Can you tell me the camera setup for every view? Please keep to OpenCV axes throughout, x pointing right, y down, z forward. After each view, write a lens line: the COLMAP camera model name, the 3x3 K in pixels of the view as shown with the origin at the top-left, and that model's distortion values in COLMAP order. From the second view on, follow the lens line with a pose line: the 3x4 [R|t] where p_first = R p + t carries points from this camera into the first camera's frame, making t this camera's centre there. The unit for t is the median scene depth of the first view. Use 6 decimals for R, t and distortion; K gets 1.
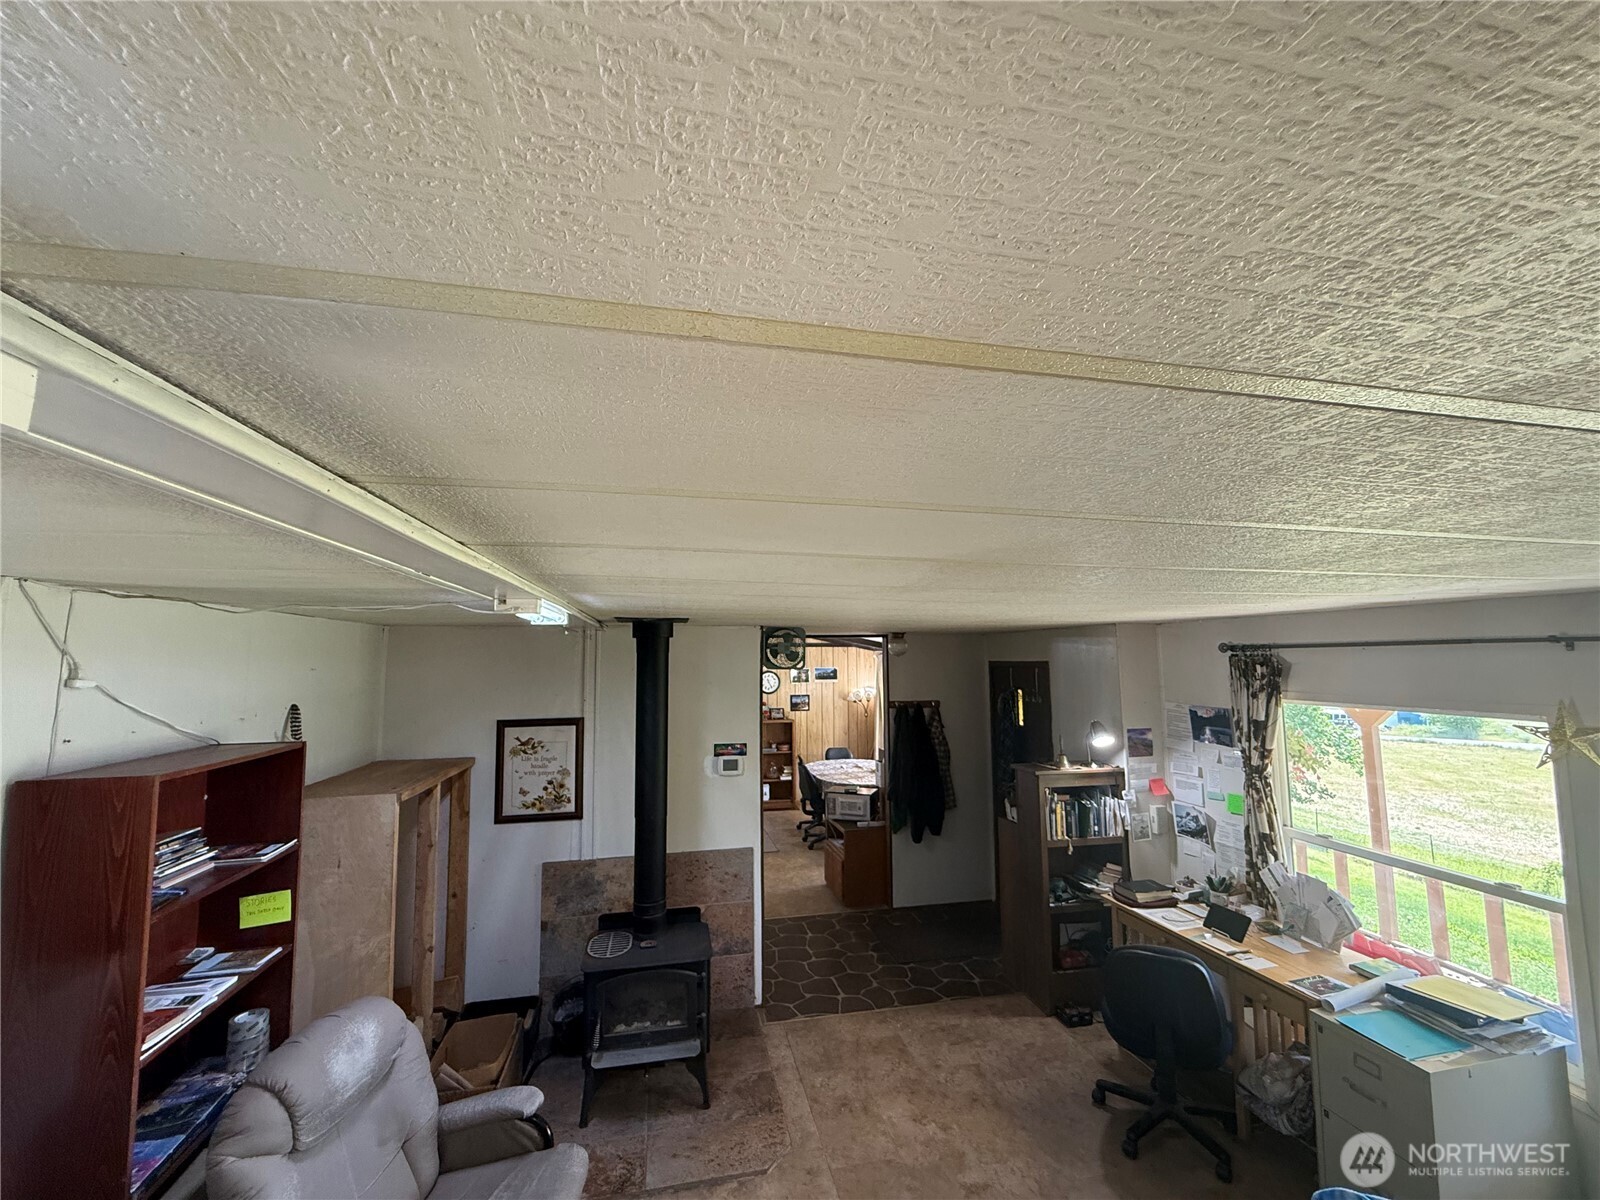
lens RADIAL K [[638.0, 0, 799.1], [0, 638.0, 601.4], [0, 0, 1]] dist [0.000796, -0.000024]
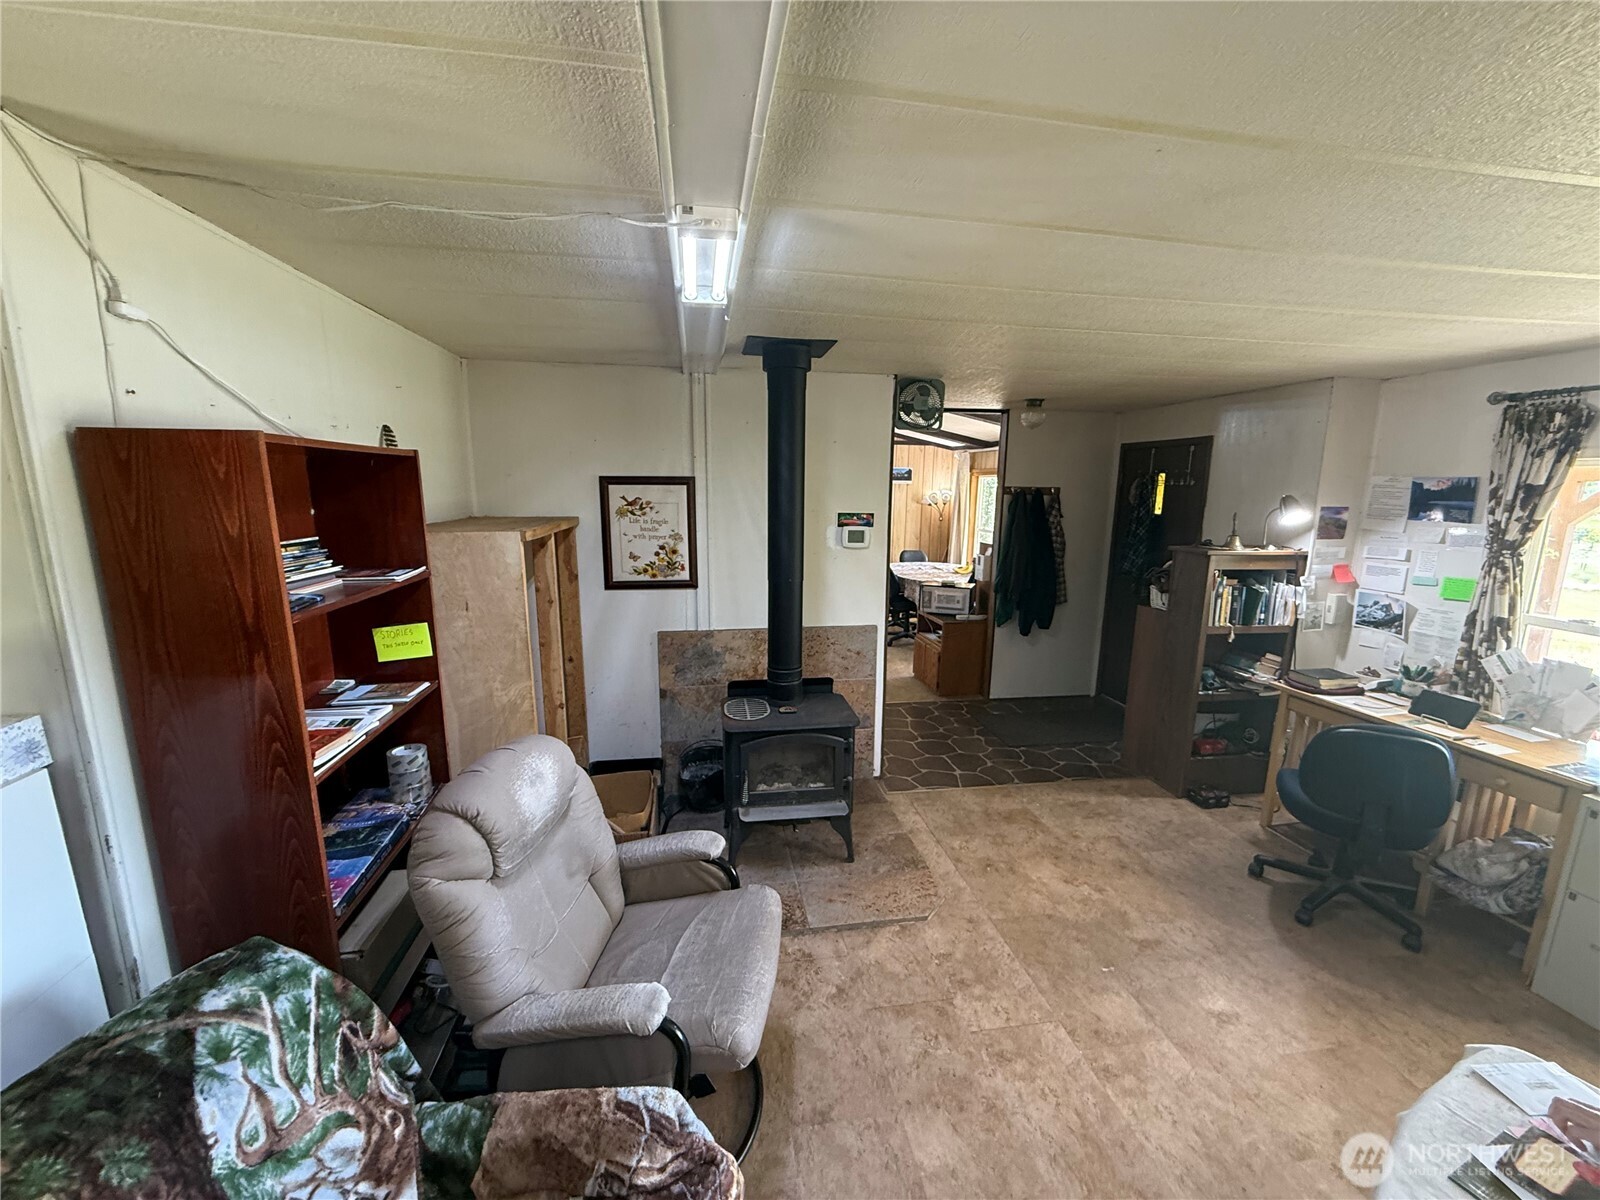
lens RADIAL K [[638.0, 0, 799.7], [0, 638.0, 600.3], [0, 0, 1]] dist [0.000796, -0.000024]
pose [[0.998728, 0.027287, -0.042411, -0.186002], [-0.014902, 0.963101, 0.268729, 0.132372], [0.048179, -0.267755, 0.962282, 0.145497]]
